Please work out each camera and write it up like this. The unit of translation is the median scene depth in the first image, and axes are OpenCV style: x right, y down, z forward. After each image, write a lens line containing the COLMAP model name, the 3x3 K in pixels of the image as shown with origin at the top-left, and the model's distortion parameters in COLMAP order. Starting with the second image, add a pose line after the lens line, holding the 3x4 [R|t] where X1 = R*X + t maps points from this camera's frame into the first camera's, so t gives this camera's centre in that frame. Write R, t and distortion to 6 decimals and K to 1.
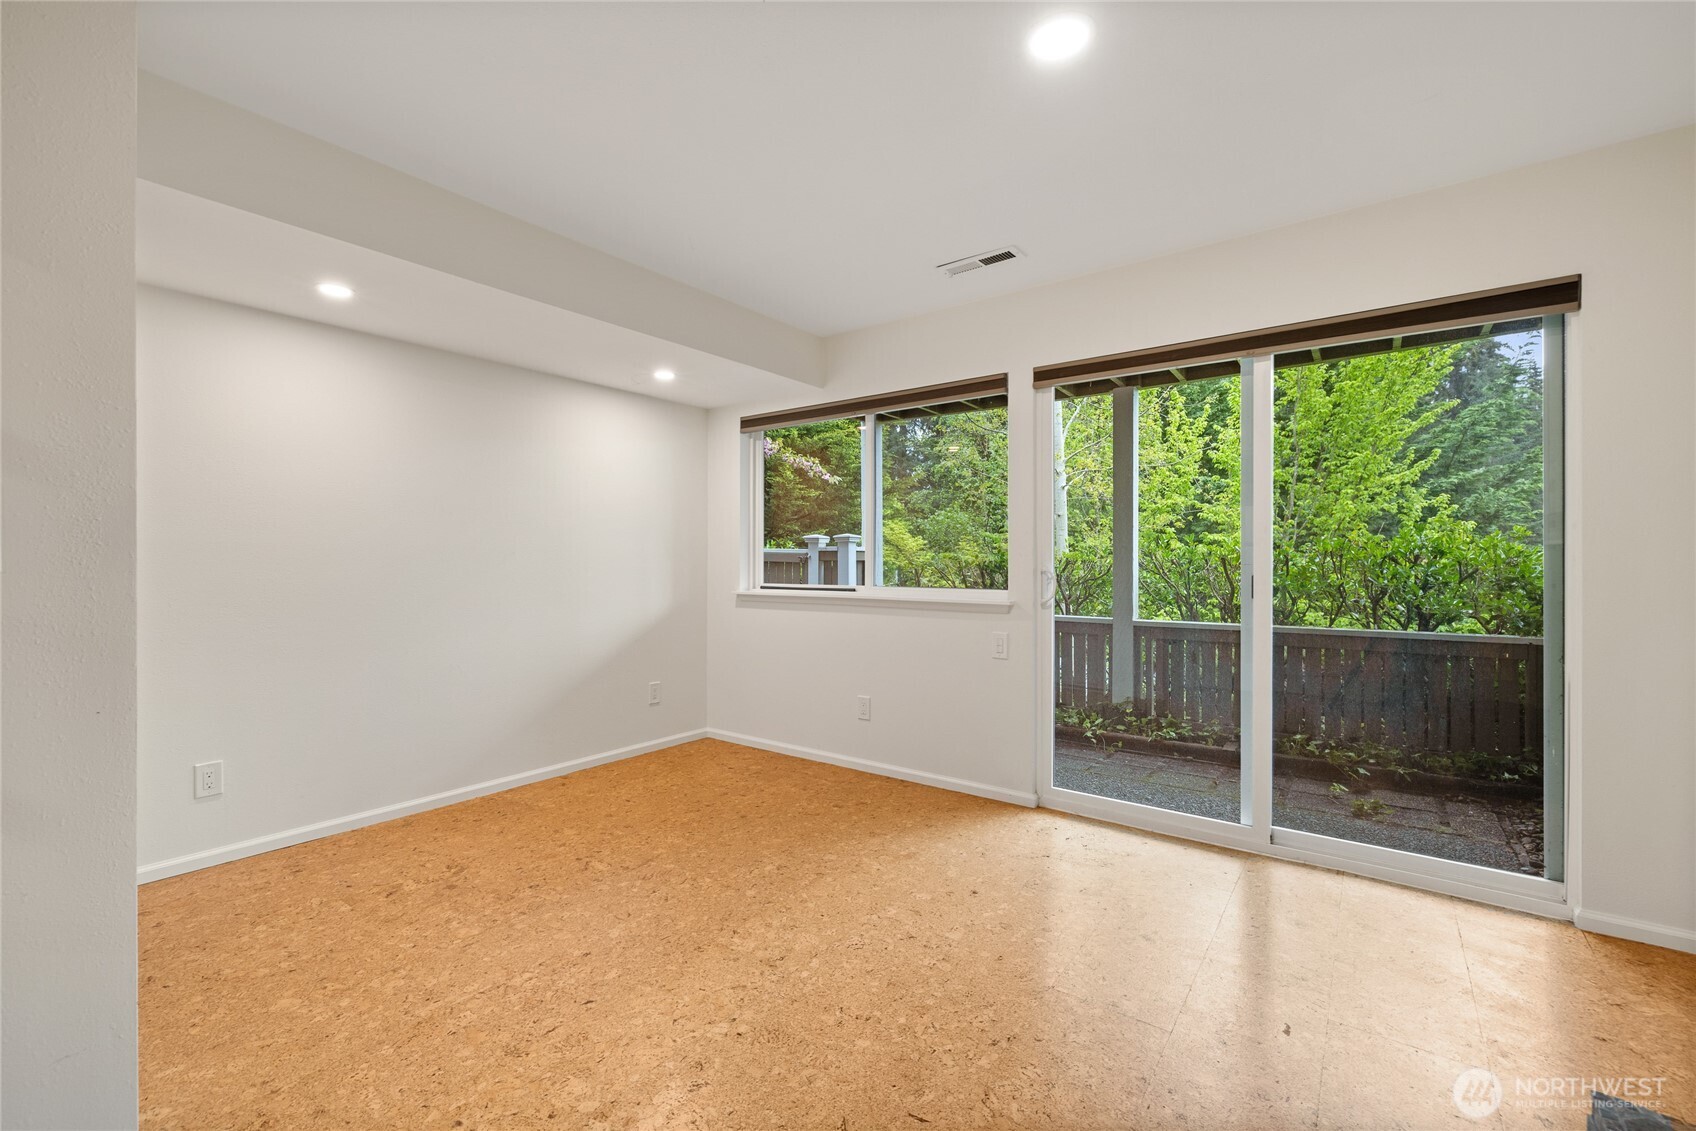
lens RADIAL K [[718.2, 0, 835.4], [0, 718.2, 560.1], [0, 0, 1]] dist [0.002350, 0.000515]
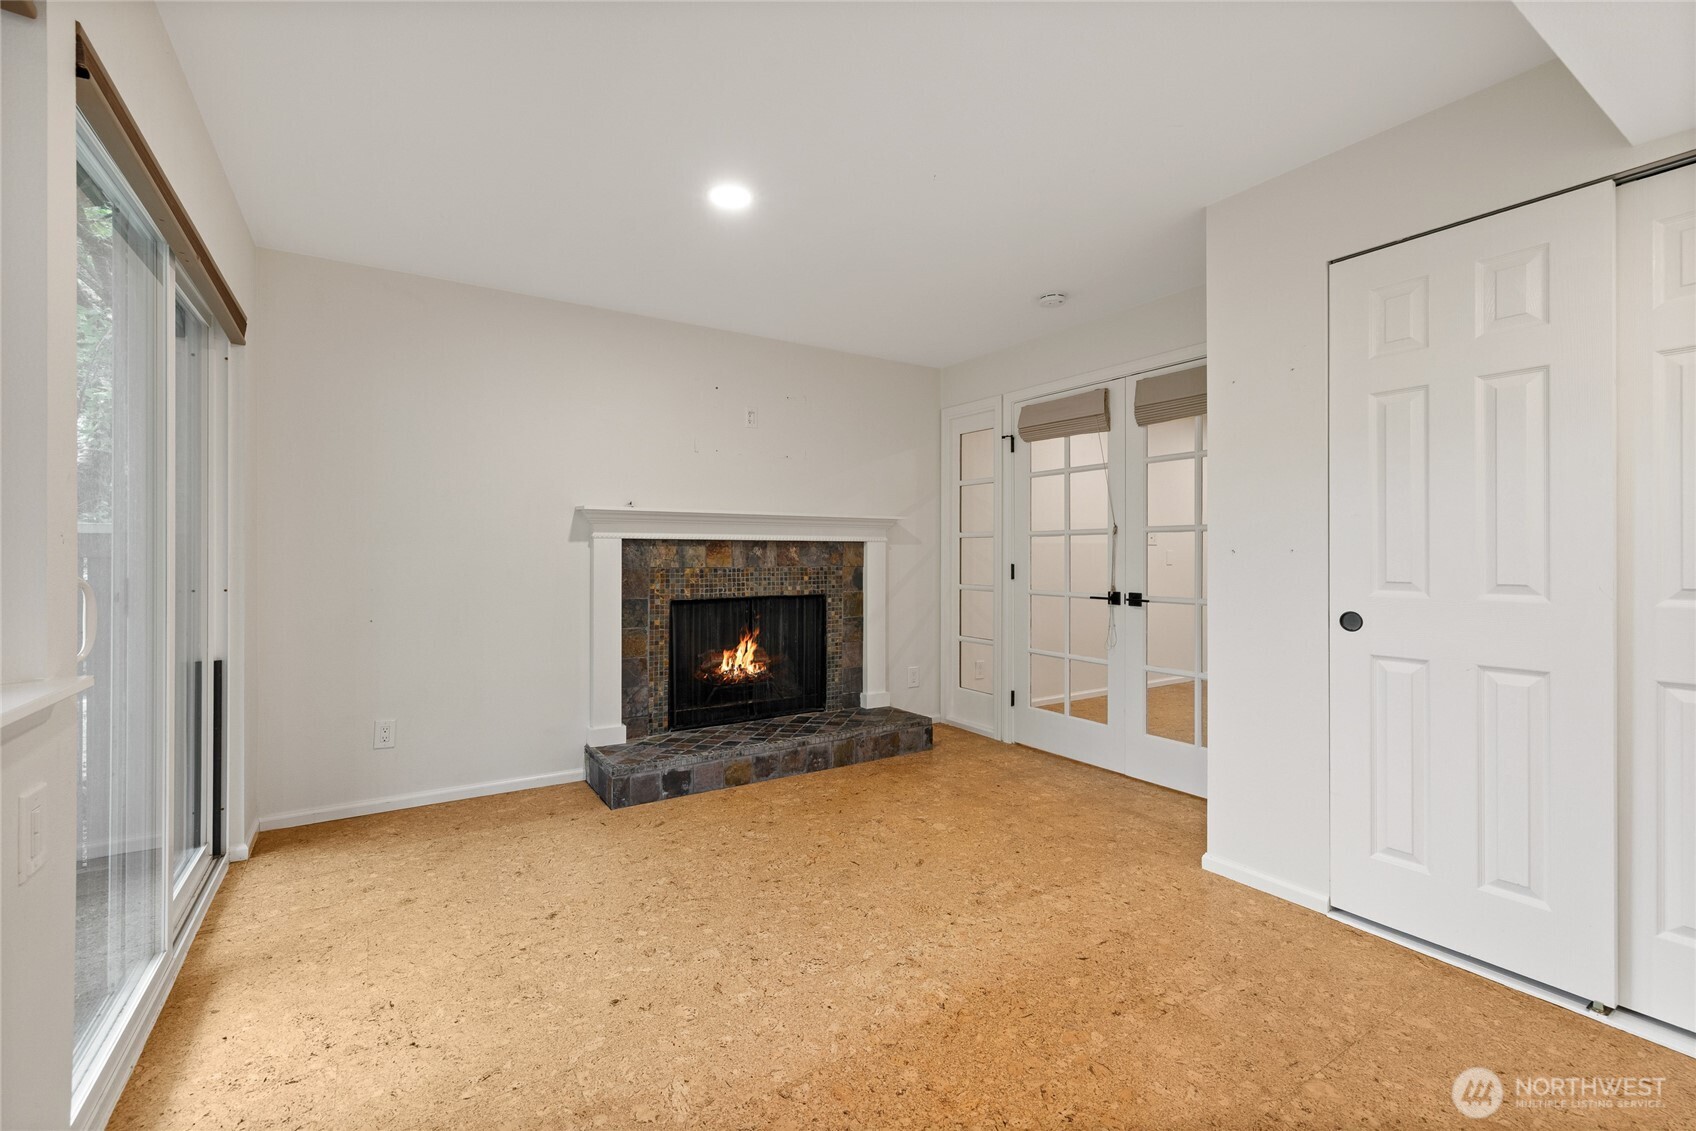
lens RADIAL K [[718.2, 0, 822.4], [0, 718.2, 554.2], [0, 0, 1]] dist [0.002350, 0.000515]
pose [[-0.932141, -0.002125, 0.362089, -0.327273], [-0.002159, 0.999998, 0.000311, -0.002235], [-0.362088, -0.000492, -0.932144, 1.925930]]
